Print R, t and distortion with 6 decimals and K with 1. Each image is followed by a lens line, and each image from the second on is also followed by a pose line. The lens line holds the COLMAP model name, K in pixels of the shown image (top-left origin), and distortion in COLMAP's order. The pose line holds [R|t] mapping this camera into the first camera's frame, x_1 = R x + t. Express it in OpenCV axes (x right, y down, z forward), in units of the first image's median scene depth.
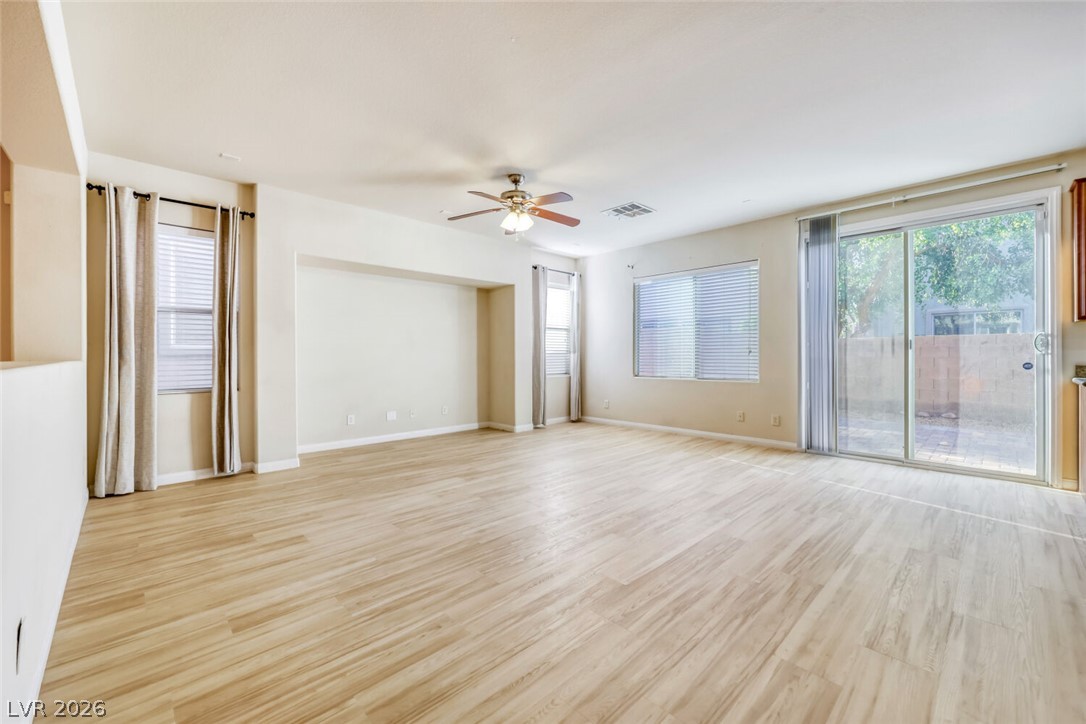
lens RADIAL K [[441.0, 0, 540.6], [0, 441.0, 355.1], [0, 0, 1]] dist [-0.001156, 0.000227]
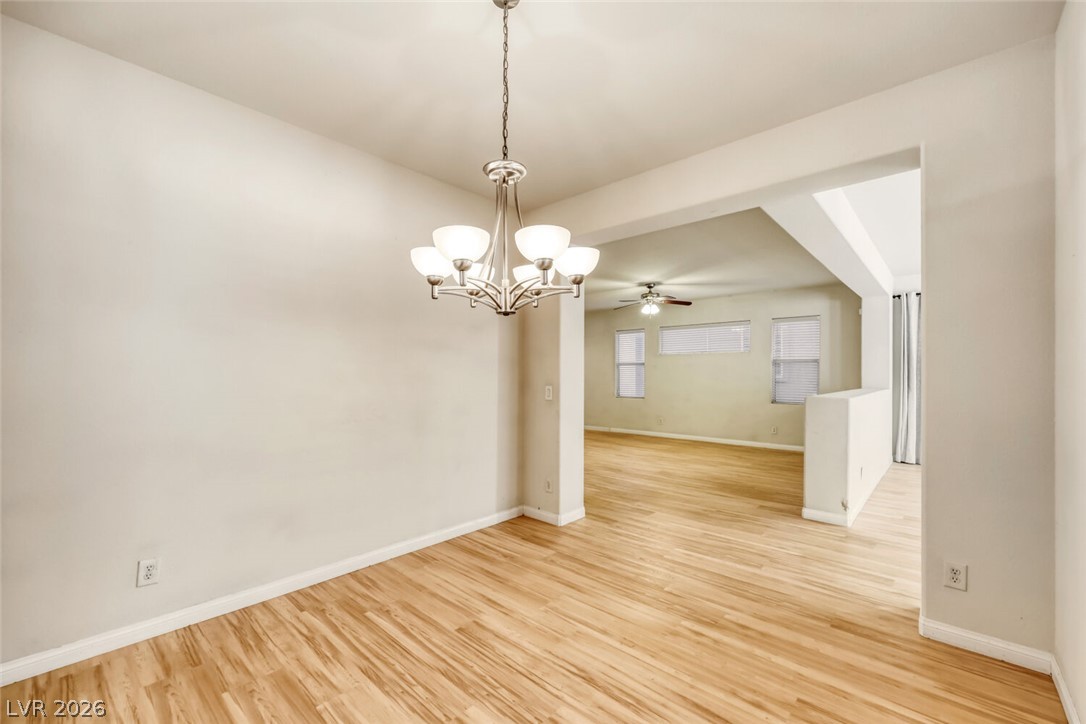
lens RADIAL K [[441.0, 0, 545.4], [0, 441.0, 376.6], [0, 0, 1]] dist [-0.001156, 0.000227]
pose [[0.068013, 0.006907, -0.997661, 0.735468], [0.000946, 0.999975, 0.006988, -0.051451], [0.997684, -0.001419, 0.068005, -0.598139]]
